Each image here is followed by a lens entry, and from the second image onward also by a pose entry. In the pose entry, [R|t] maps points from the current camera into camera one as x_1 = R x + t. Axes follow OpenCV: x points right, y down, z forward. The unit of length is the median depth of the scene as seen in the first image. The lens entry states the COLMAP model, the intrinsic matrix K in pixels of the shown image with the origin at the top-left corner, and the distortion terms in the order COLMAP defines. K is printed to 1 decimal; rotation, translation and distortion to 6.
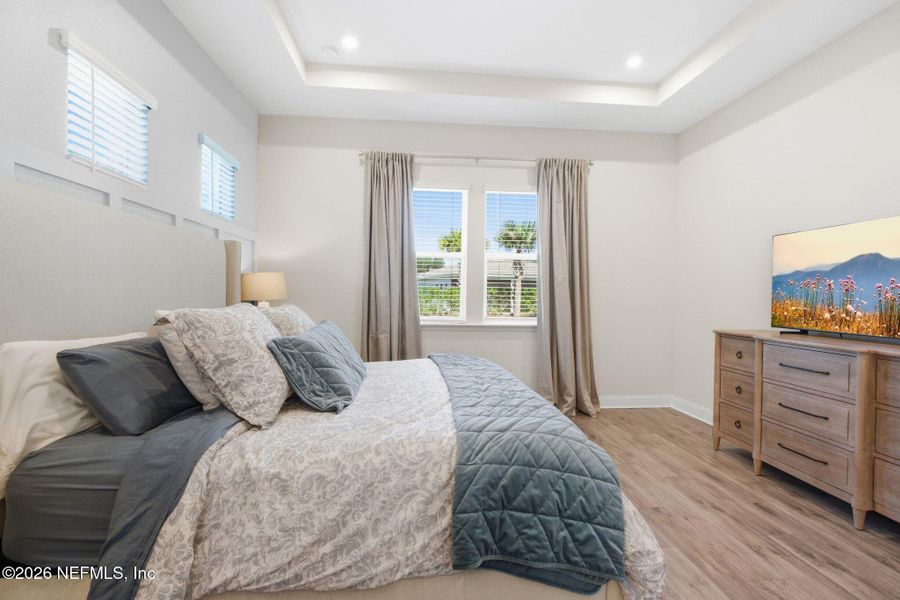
lens RADIAL K [[409.2, 0, 450.9], [0, 409.2, 303.7], [0, 0, 1]] dist [-0.008367, 0.003328]
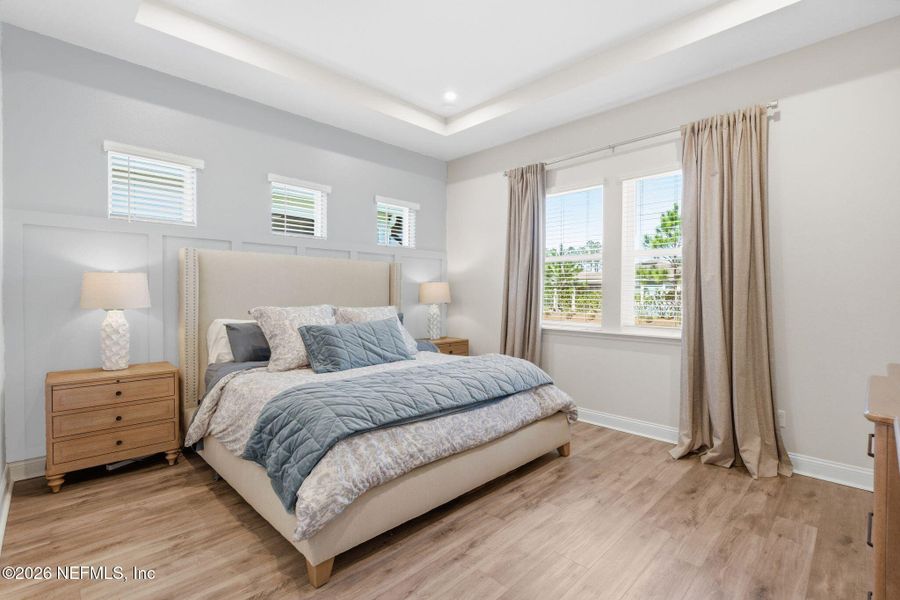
lens RADIAL K [[409.2, 0, 451.9], [0, 409.2, 299.1], [0, 0, 1]] dist [-0.008367, 0.003328]
pose [[0.642663, 0.006680, -0.766120, 0.558689], [-0.016599, 0.999849, -0.005206, -0.010911], [0.765969, 0.016063, 0.642677, 0.165475]]
